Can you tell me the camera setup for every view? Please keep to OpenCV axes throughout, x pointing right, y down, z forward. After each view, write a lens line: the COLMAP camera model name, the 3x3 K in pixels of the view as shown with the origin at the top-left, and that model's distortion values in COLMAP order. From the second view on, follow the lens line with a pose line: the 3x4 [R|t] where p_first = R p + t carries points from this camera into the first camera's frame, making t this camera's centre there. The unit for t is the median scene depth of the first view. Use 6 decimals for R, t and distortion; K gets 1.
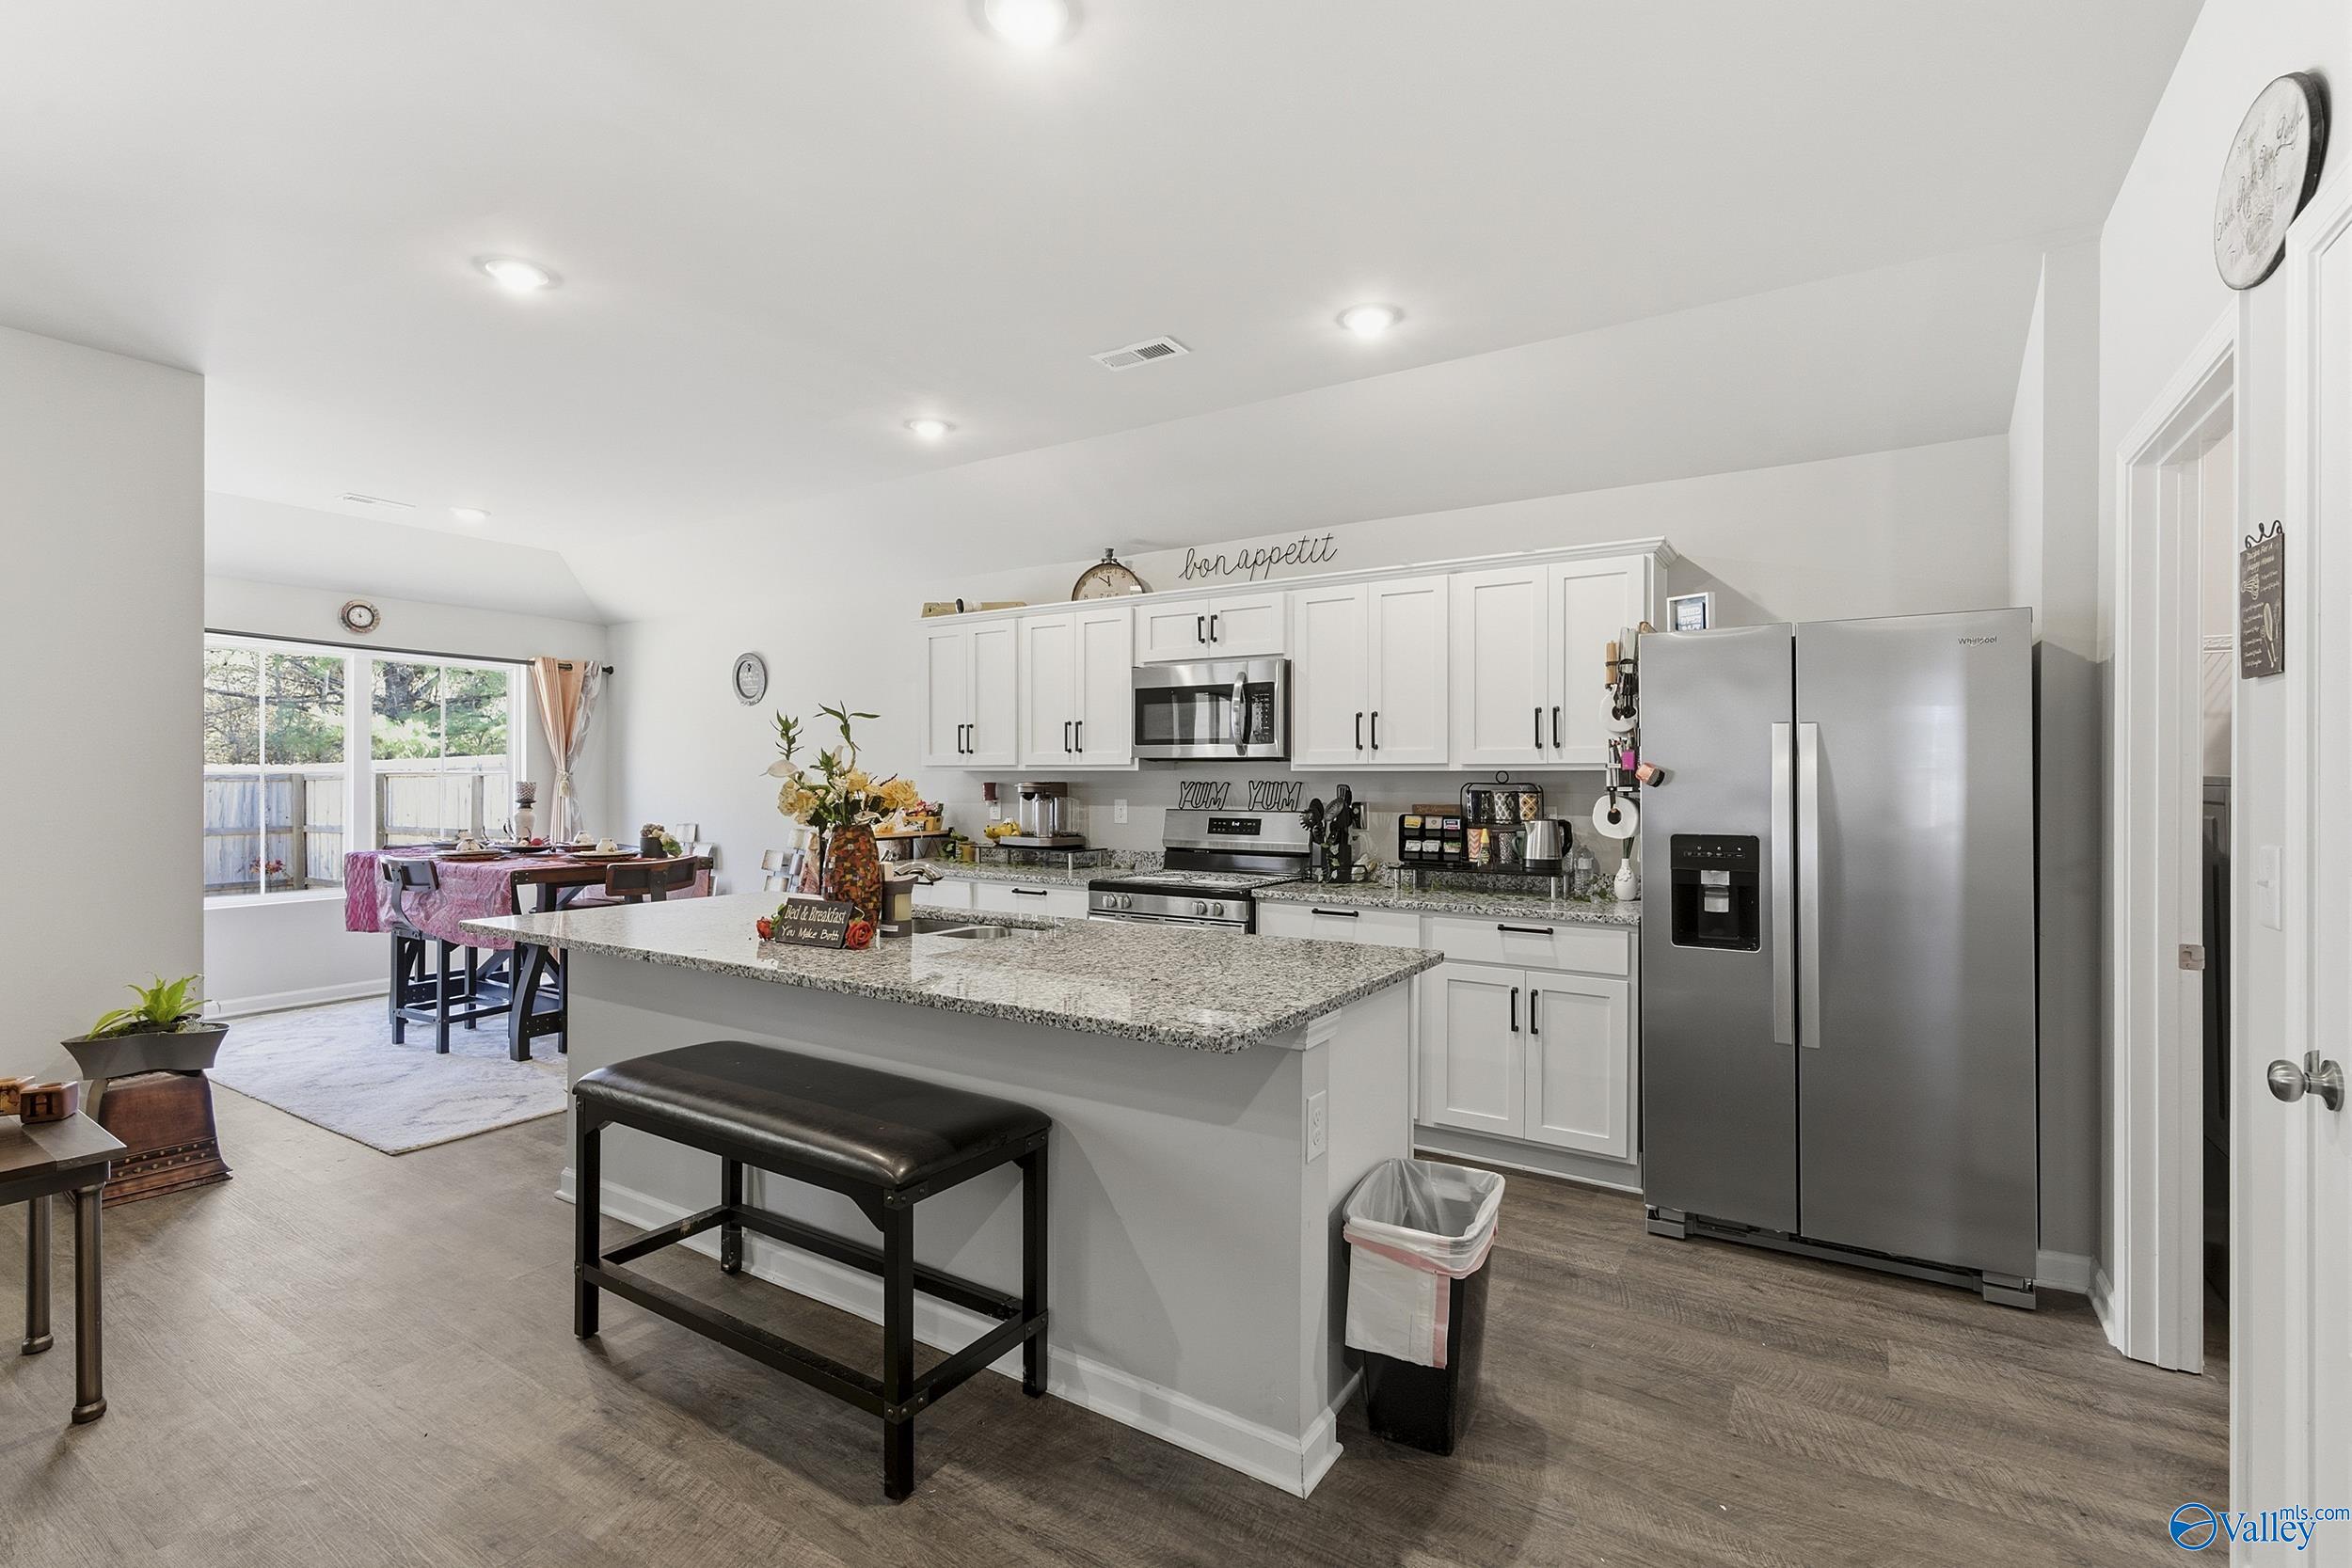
lens RADIAL K [[1070.1, 0, 1191.2], [0, 1070.1, 783.8], [0, 0, 1]] dist [0.002597, -0.000969]
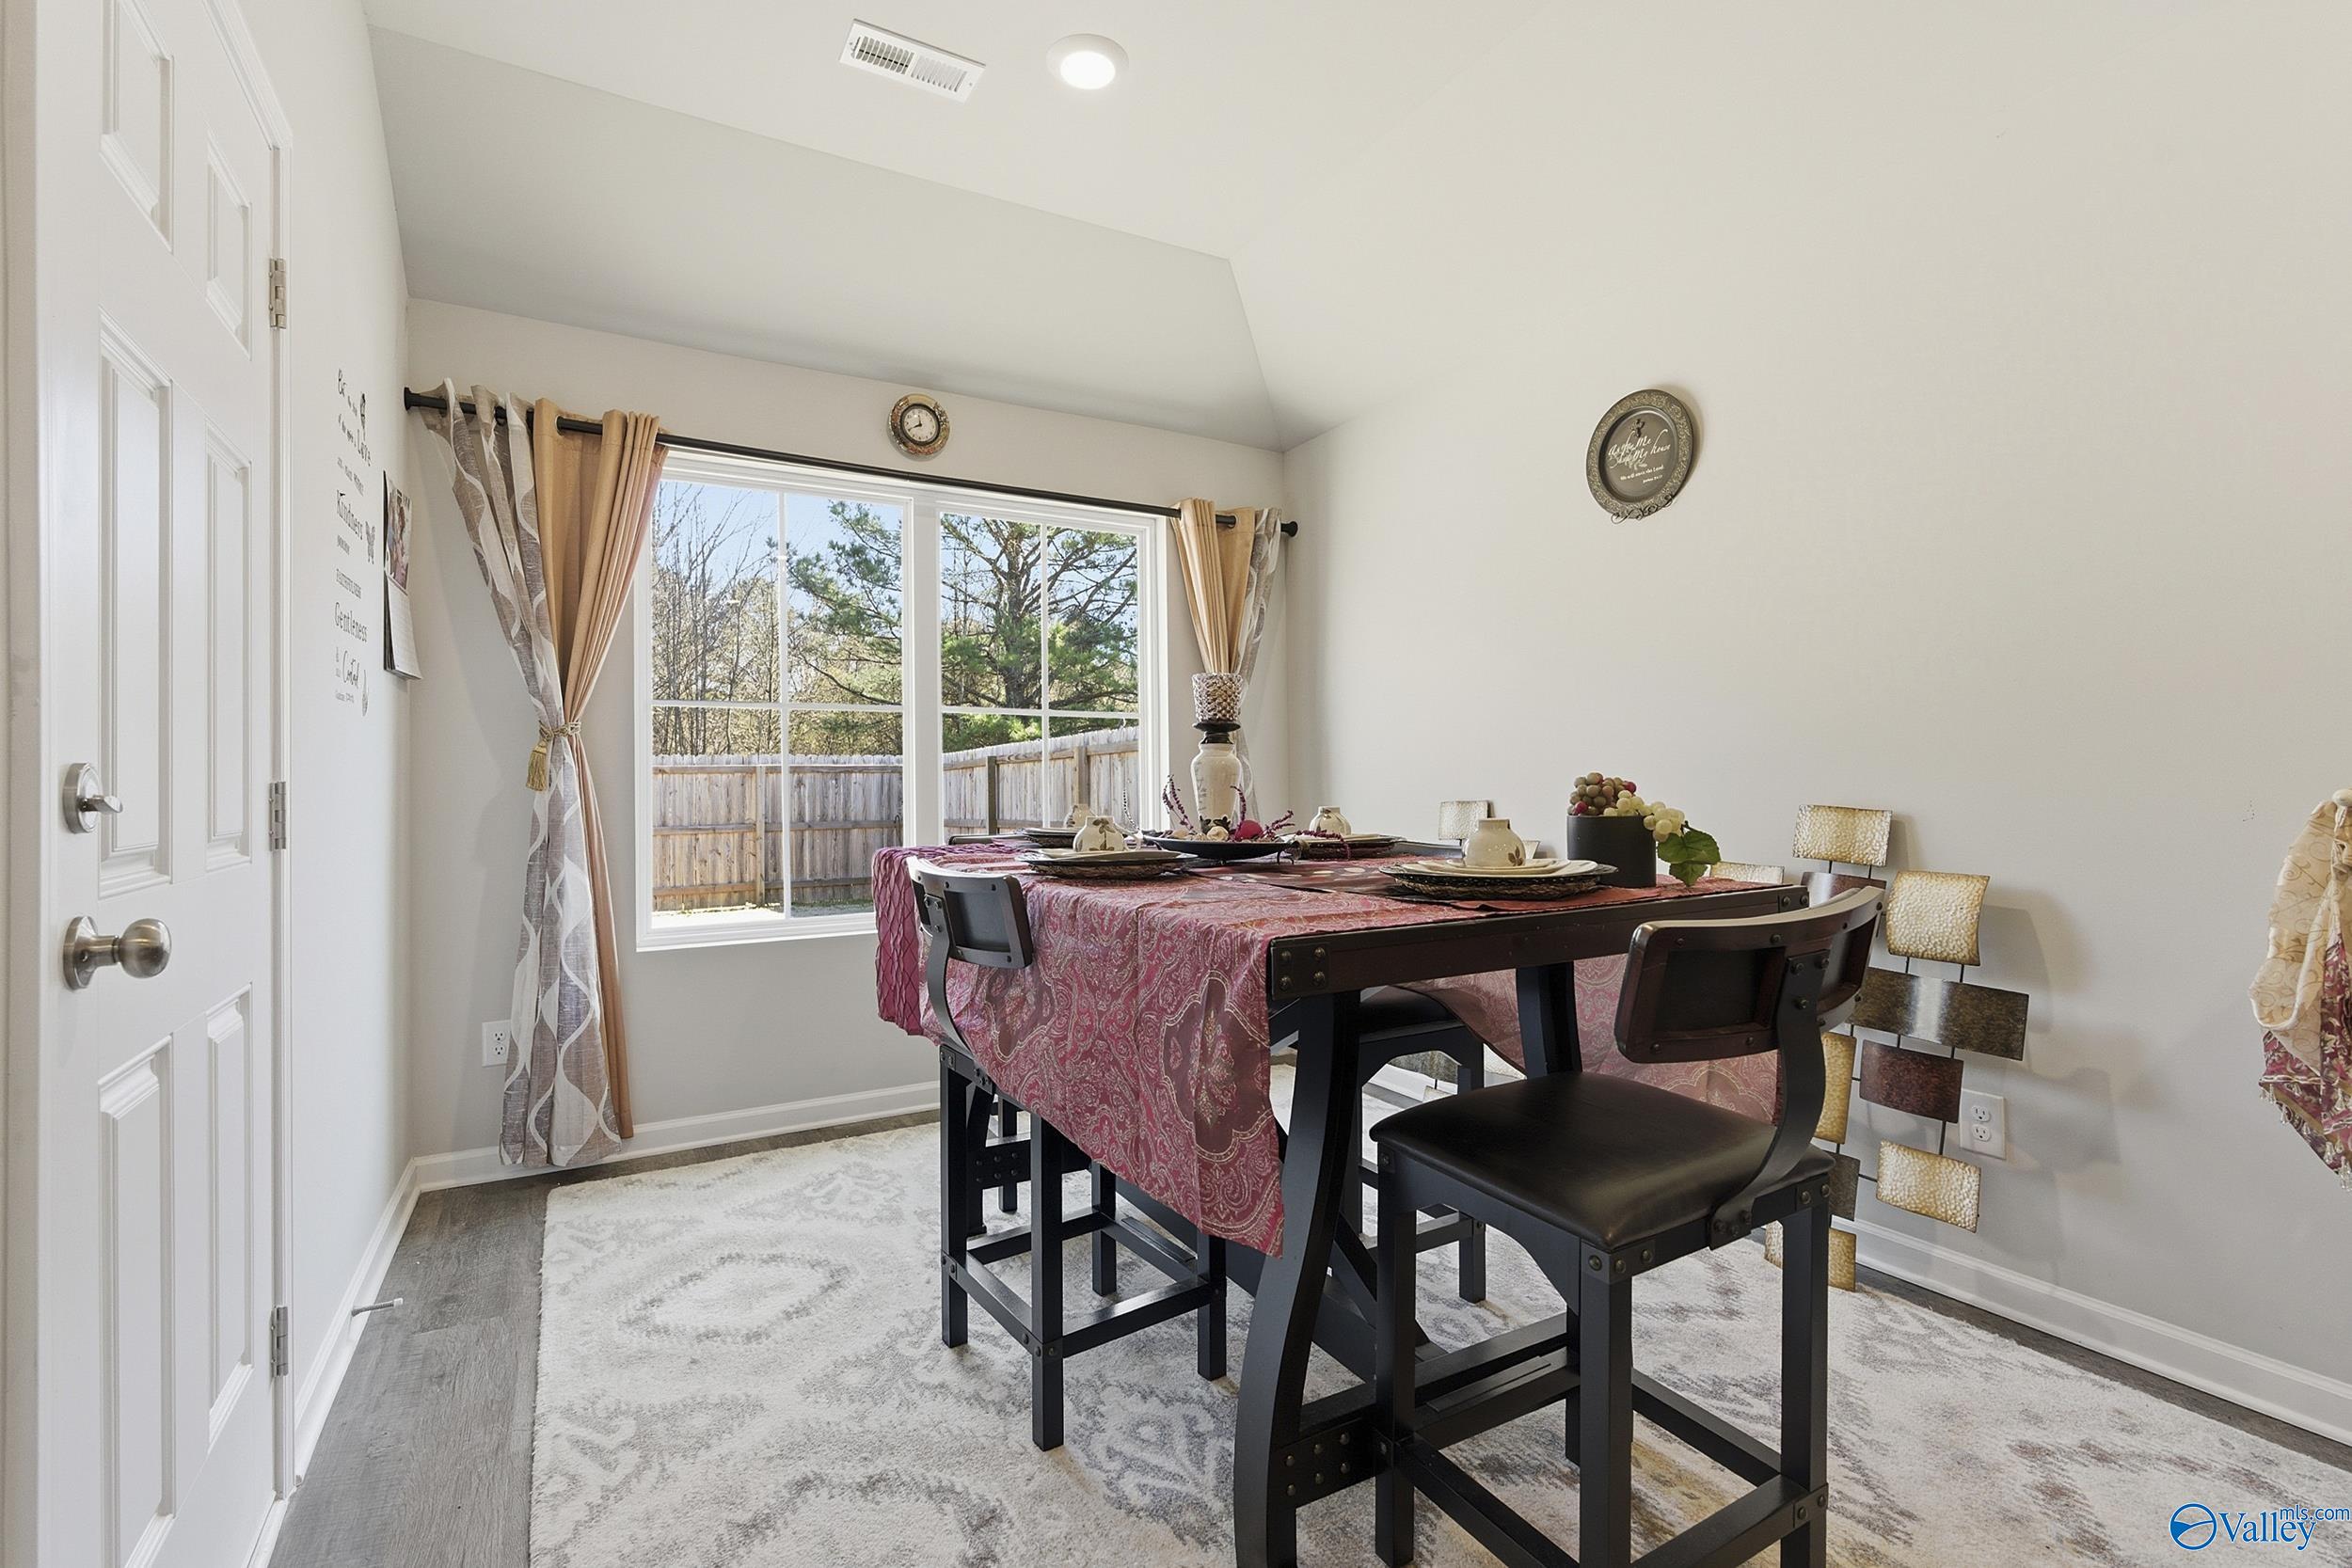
lens RADIAL K [[1070.1, 0, 1178.2], [0, 1070.1, 802.0], [0, 0, 1]] dist [0.002597, -0.000969]
pose [[0.881498, -0.003474, -0.472176, -0.454974], [0.009681, 0.999896, 0.010716, 0.040209], [0.472089, -0.014017, 0.881439, 0.656471]]
